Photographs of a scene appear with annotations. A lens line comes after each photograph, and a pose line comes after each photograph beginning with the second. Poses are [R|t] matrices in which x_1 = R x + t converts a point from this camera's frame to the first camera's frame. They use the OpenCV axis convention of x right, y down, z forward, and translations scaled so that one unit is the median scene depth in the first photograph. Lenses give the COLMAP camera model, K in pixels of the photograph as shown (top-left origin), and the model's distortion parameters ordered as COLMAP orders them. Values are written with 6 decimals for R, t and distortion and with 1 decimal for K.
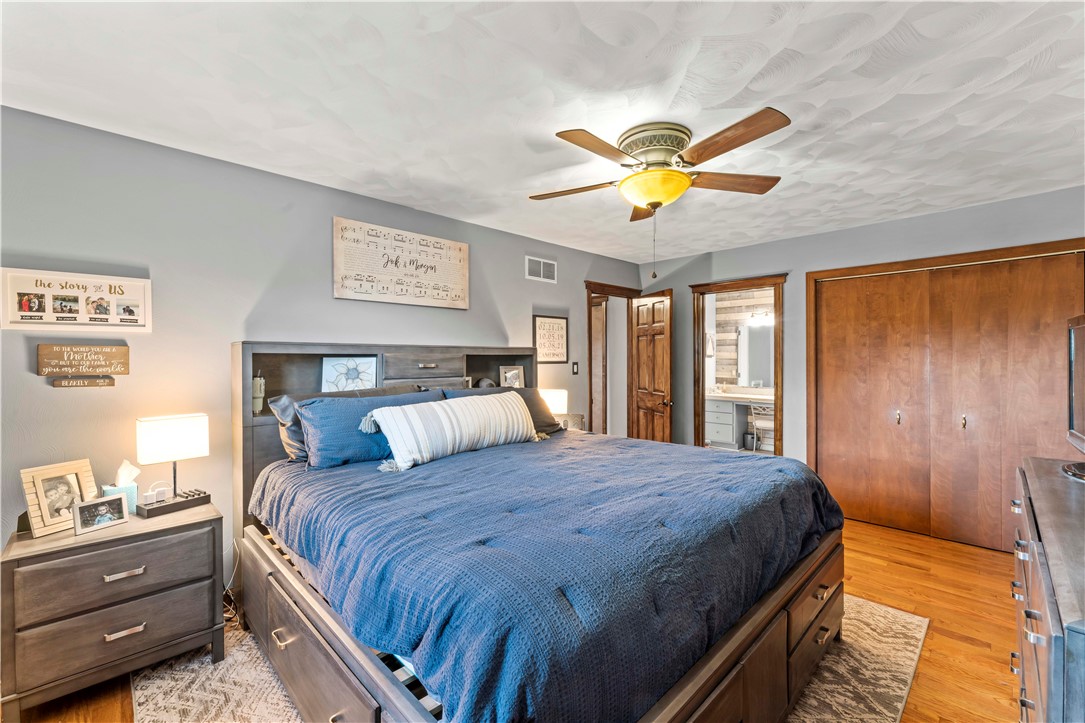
lens RADIAL K [[460.1, 0, 541.4], [0, 460.1, 358.5], [0, 0, 1]] dist [0.000702, 0.000068]
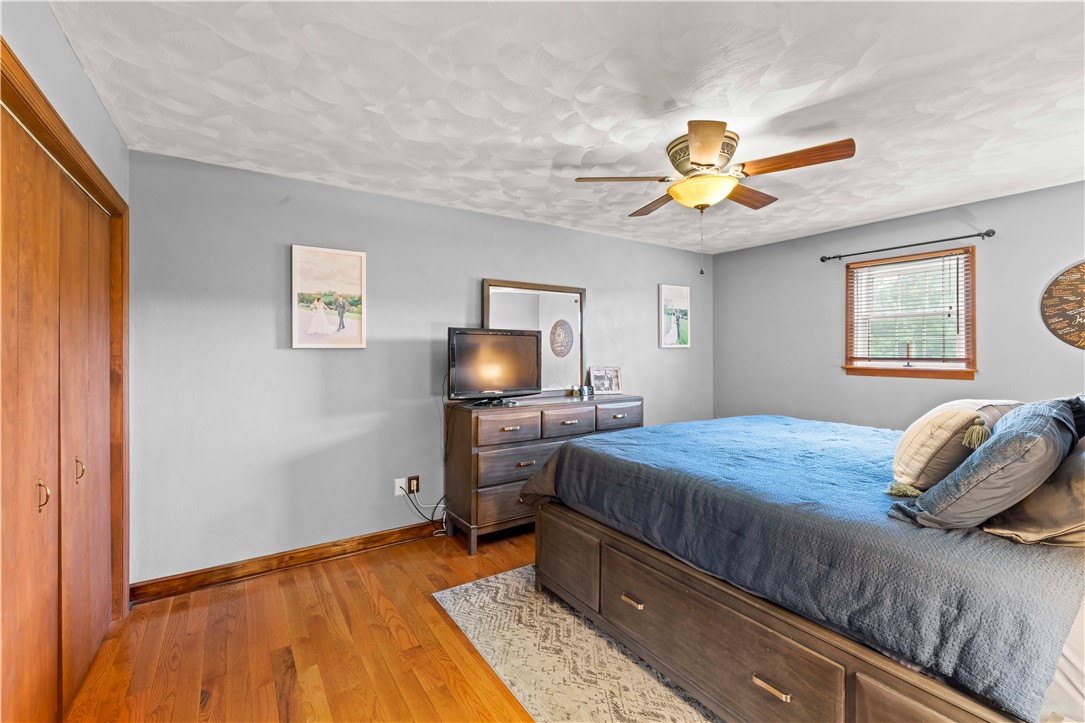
lens RADIAL K [[460.1, 0, 539.8], [0, 460.1, 353.9], [0, 0, 1]] dist [0.000702, 0.000068]
pose [[-0.982127, -0.002468, 0.188204, 0.388219], [-0.000806, 0.999960, 0.008910, -0.010612], [-0.188218, 0.008599, -0.982090, 2.009677]]
